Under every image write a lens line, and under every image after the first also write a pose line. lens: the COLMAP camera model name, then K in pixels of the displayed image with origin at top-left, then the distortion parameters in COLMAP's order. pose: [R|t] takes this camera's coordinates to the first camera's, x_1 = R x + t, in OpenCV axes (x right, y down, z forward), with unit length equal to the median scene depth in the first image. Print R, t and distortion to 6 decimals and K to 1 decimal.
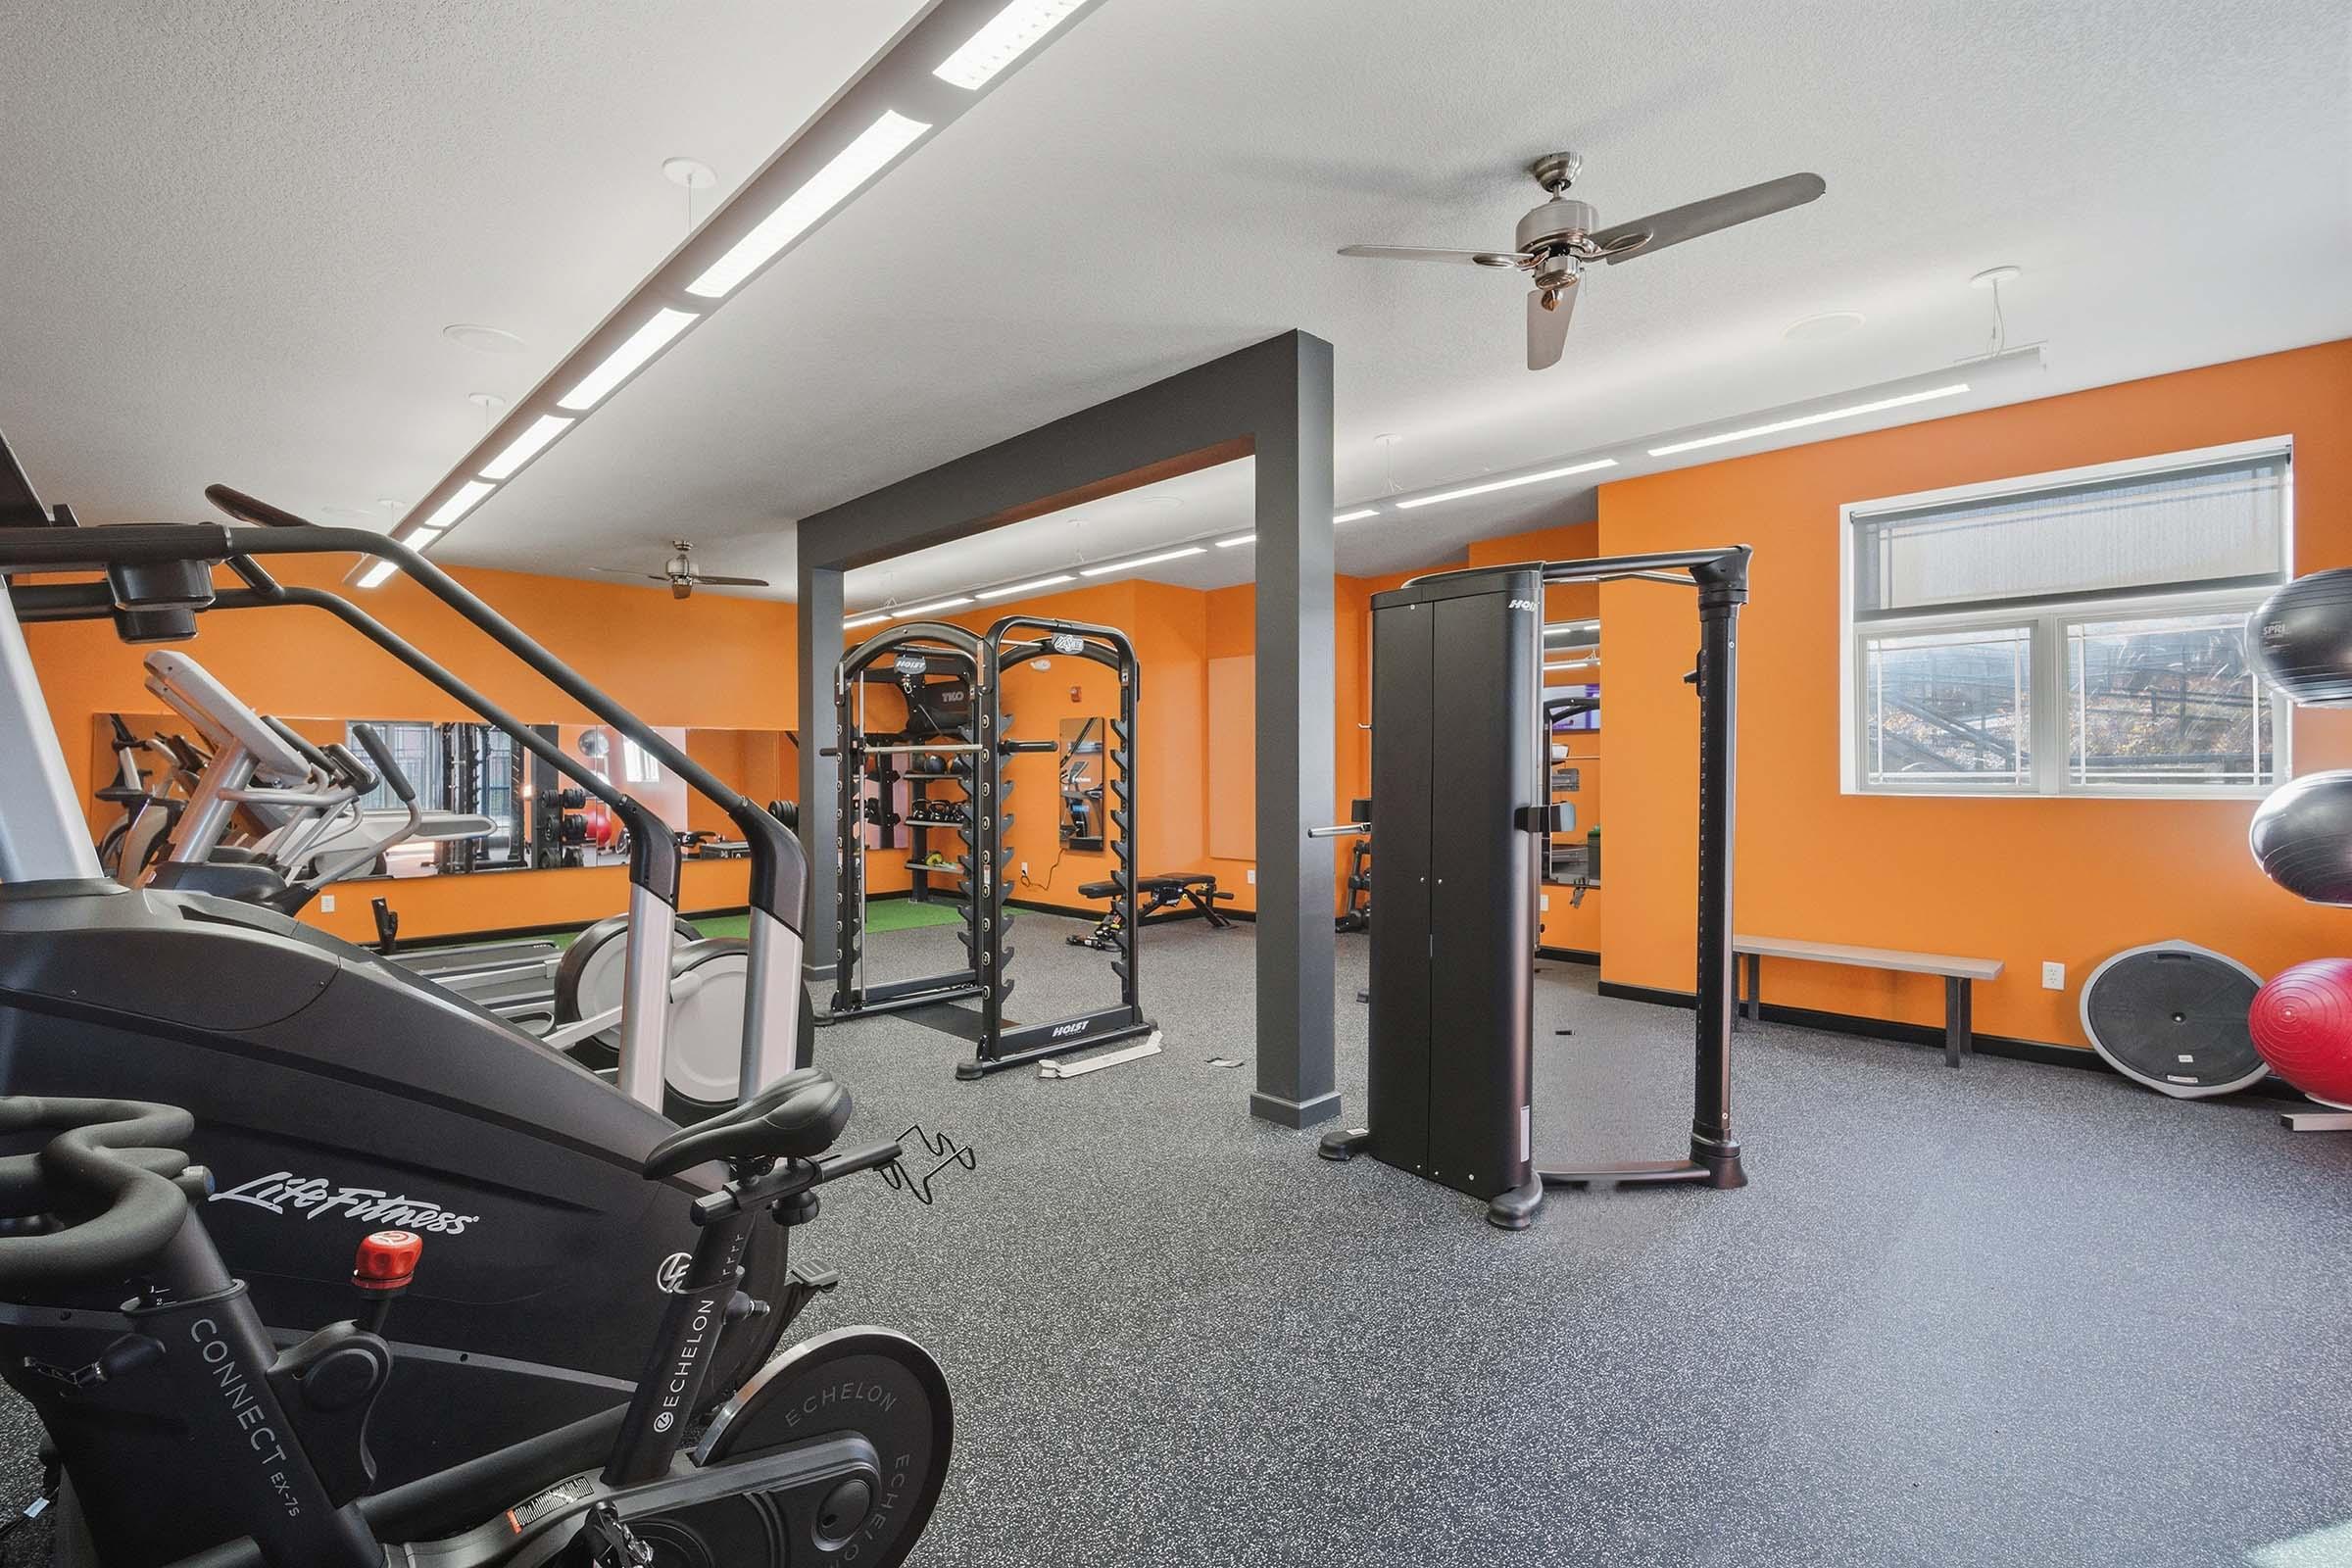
lens RADIAL K [[1072.7, 0, 1193.2], [0, 1072.7, 784.8], [0, 0, 1]] dist [-0.007626, 0.002219]
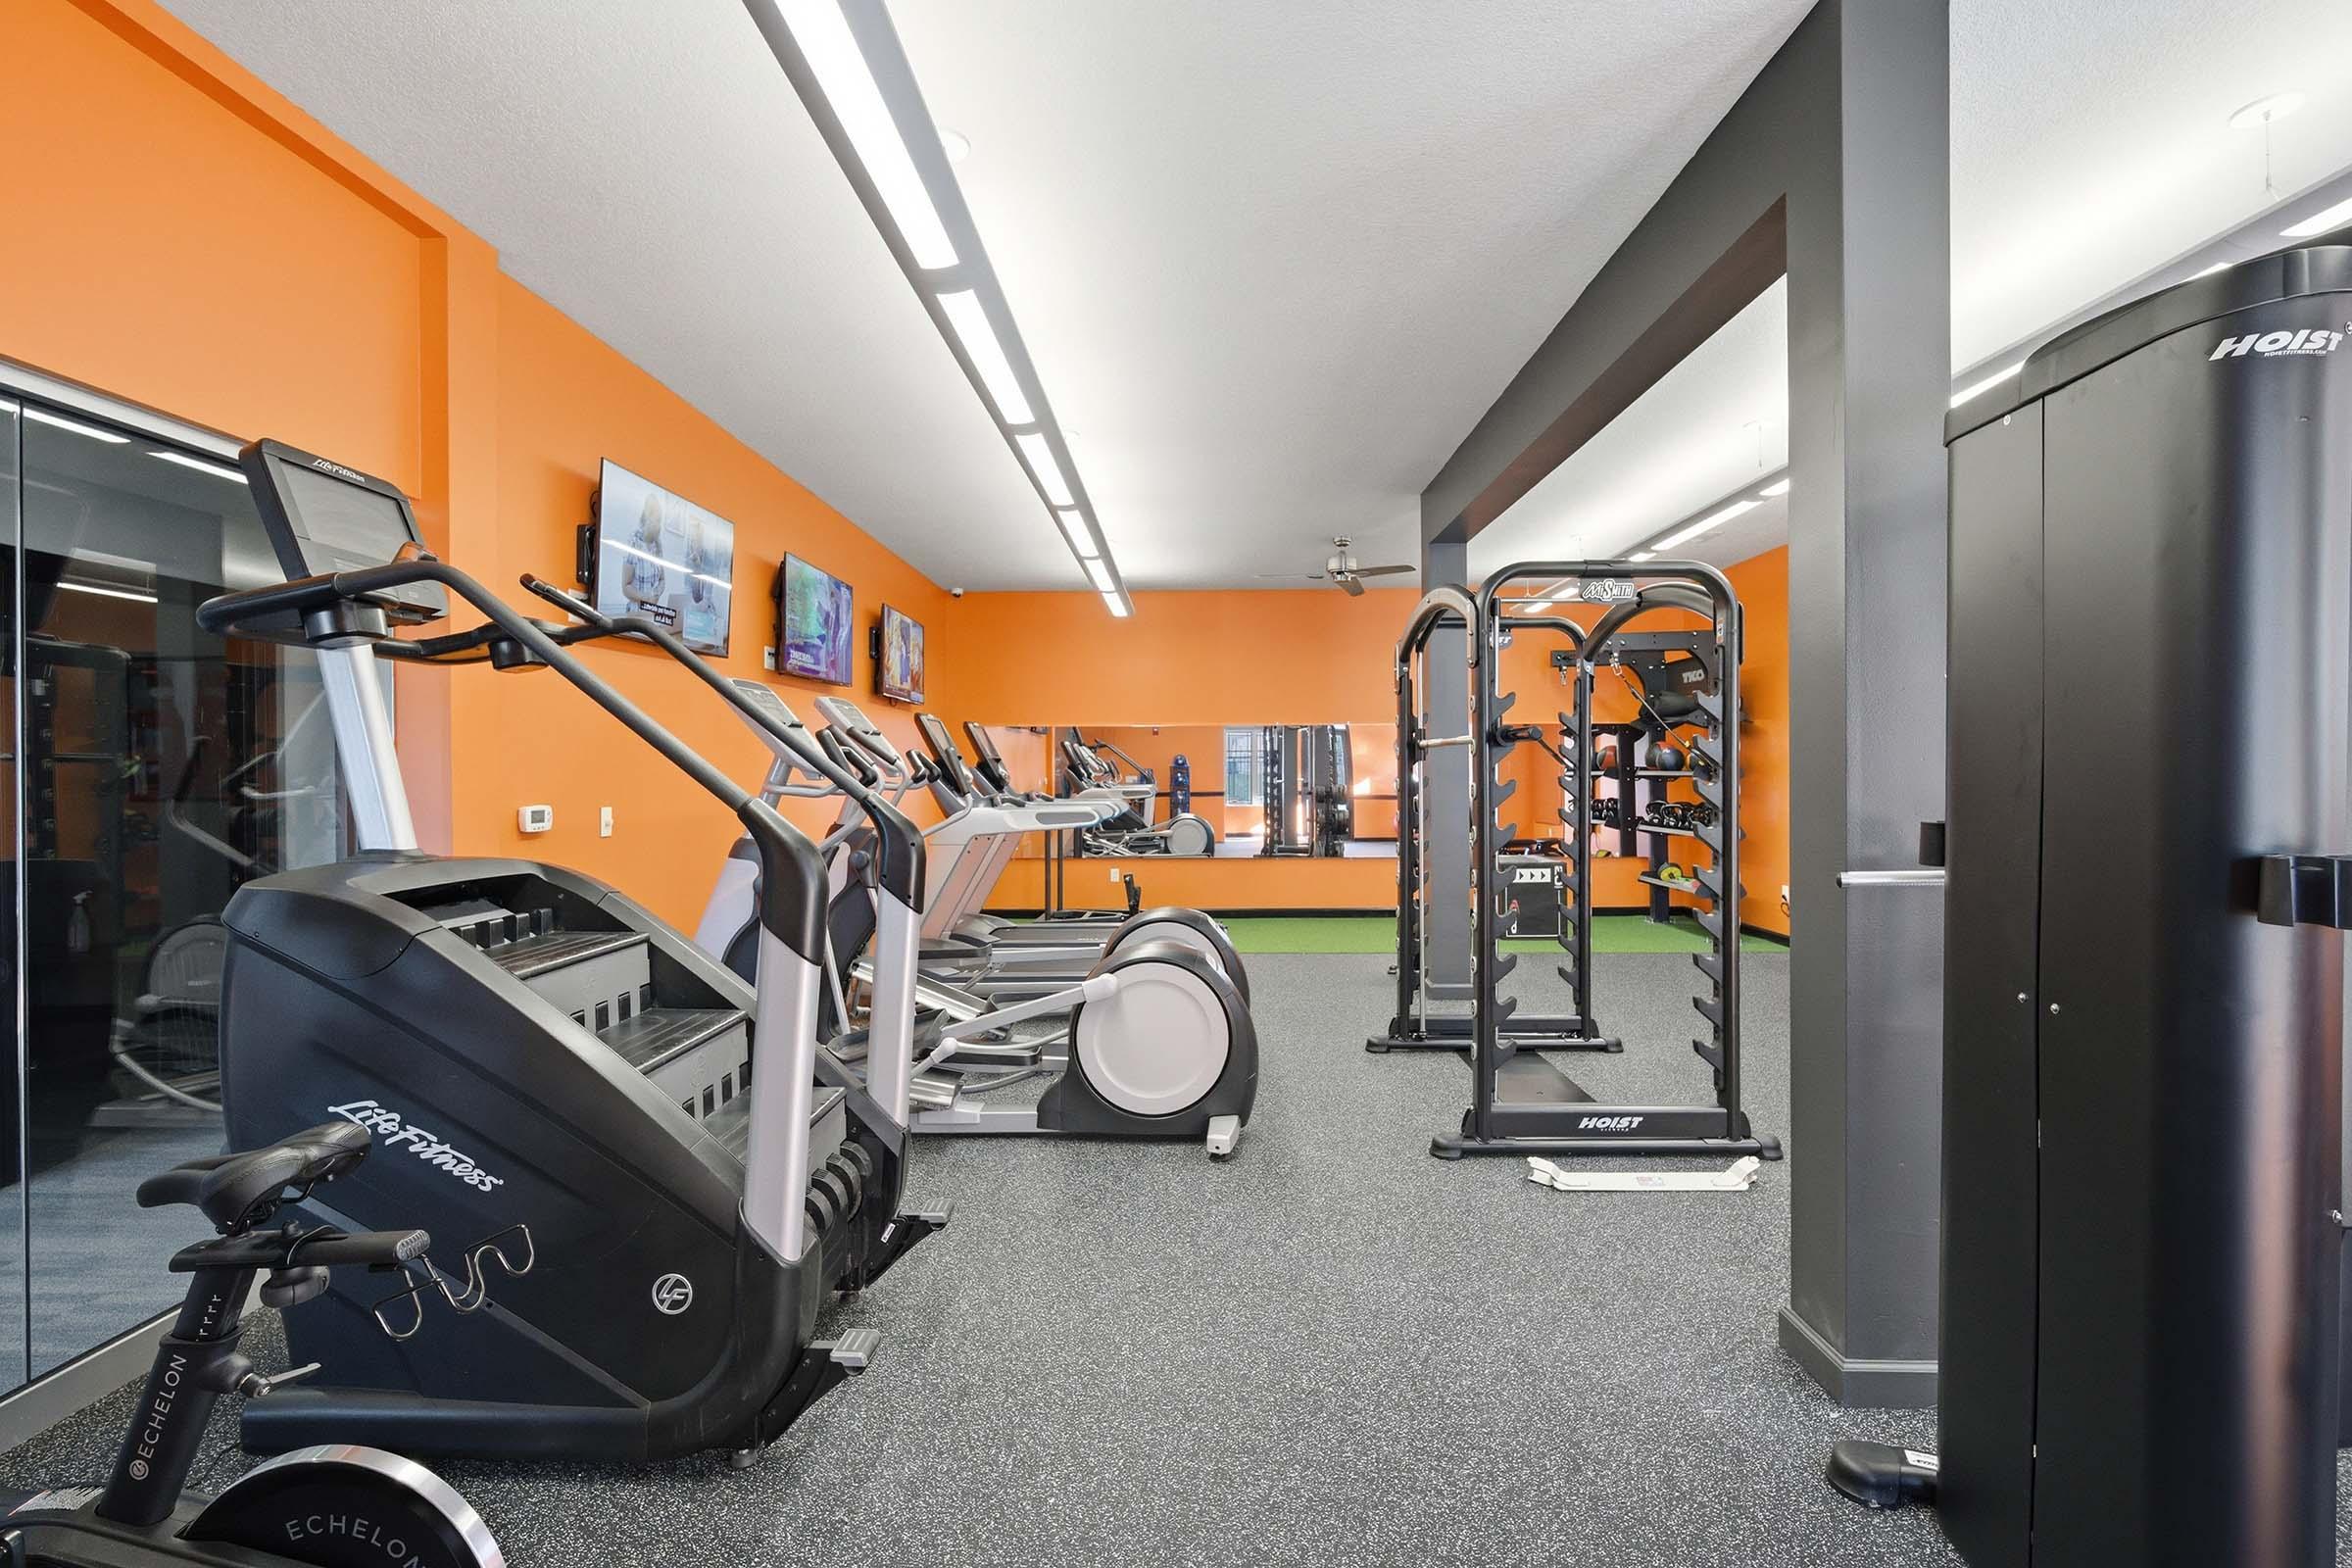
lens RADIAL K [[1072.7, 0, 1183.0], [0, 1072.7, 783.7], [0, 0, 1]] dist [-0.007626, 0.002219]
pose [[0.668089, 0.009032, -0.744026, 0.244346], [-0.007012, 0.999958, 0.005842, -0.004017], [0.744048, 0.001314, 0.668125, 0.323119]]
